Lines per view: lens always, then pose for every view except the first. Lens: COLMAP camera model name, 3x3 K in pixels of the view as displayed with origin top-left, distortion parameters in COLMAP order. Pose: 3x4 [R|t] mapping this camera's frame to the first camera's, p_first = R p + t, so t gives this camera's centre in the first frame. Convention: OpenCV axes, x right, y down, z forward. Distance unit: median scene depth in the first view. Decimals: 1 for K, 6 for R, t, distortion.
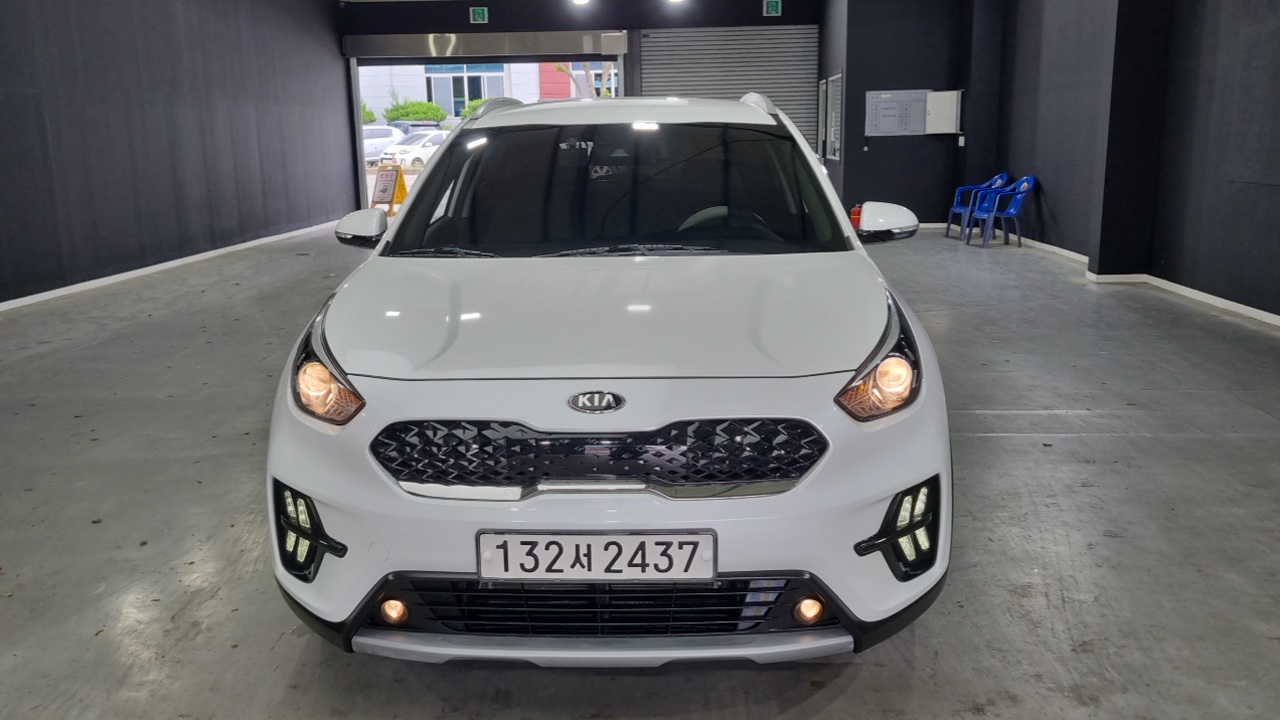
lens RADIAL K [[997.0, 0, 636.0], [0, 997.0, 363.8], [0, 0, 1]] dist [0.028002, -0.009825]
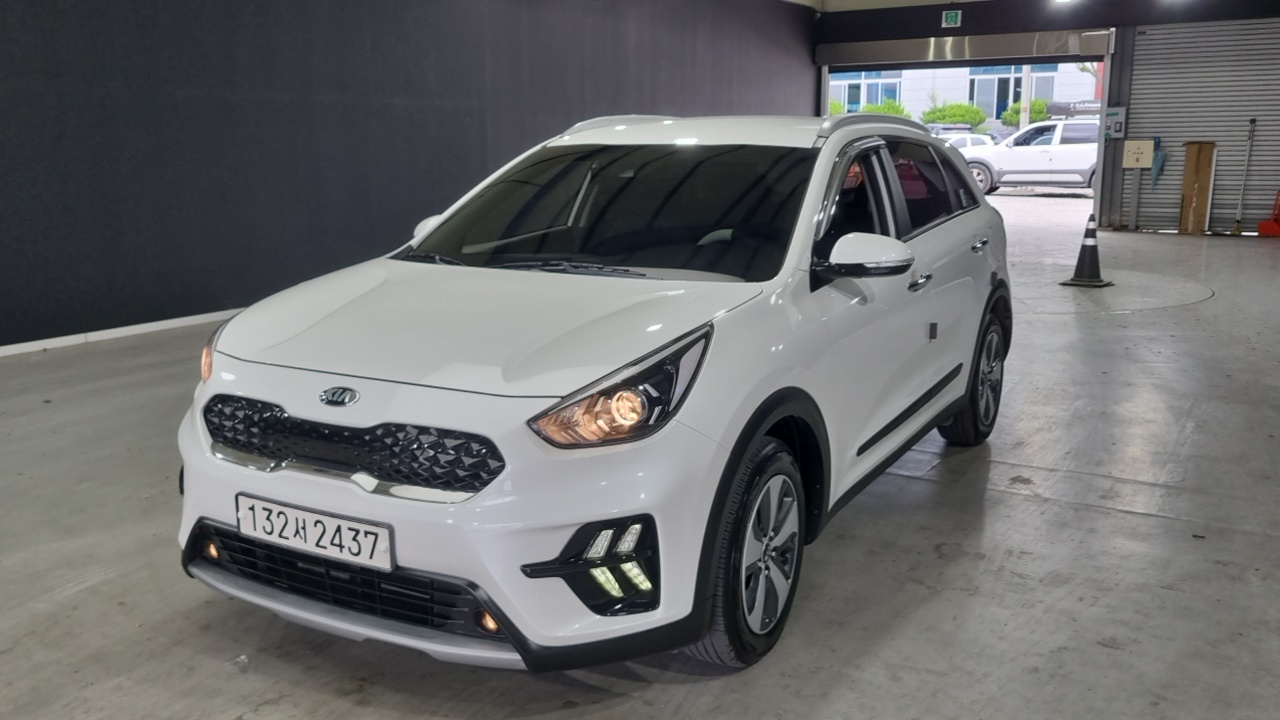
lens RADIAL K [[997.0, 0, 633.2], [0, 997.0, 357.1], [0, 0, 1]] dist [0.028002, -0.009825]
pose [[0.902439, 0.103805, -0.418126, 0.729124], [-0.108790, 0.993993, 0.011972, -0.056142], [0.416857, 0.034684, 0.908310, 0.108454]]
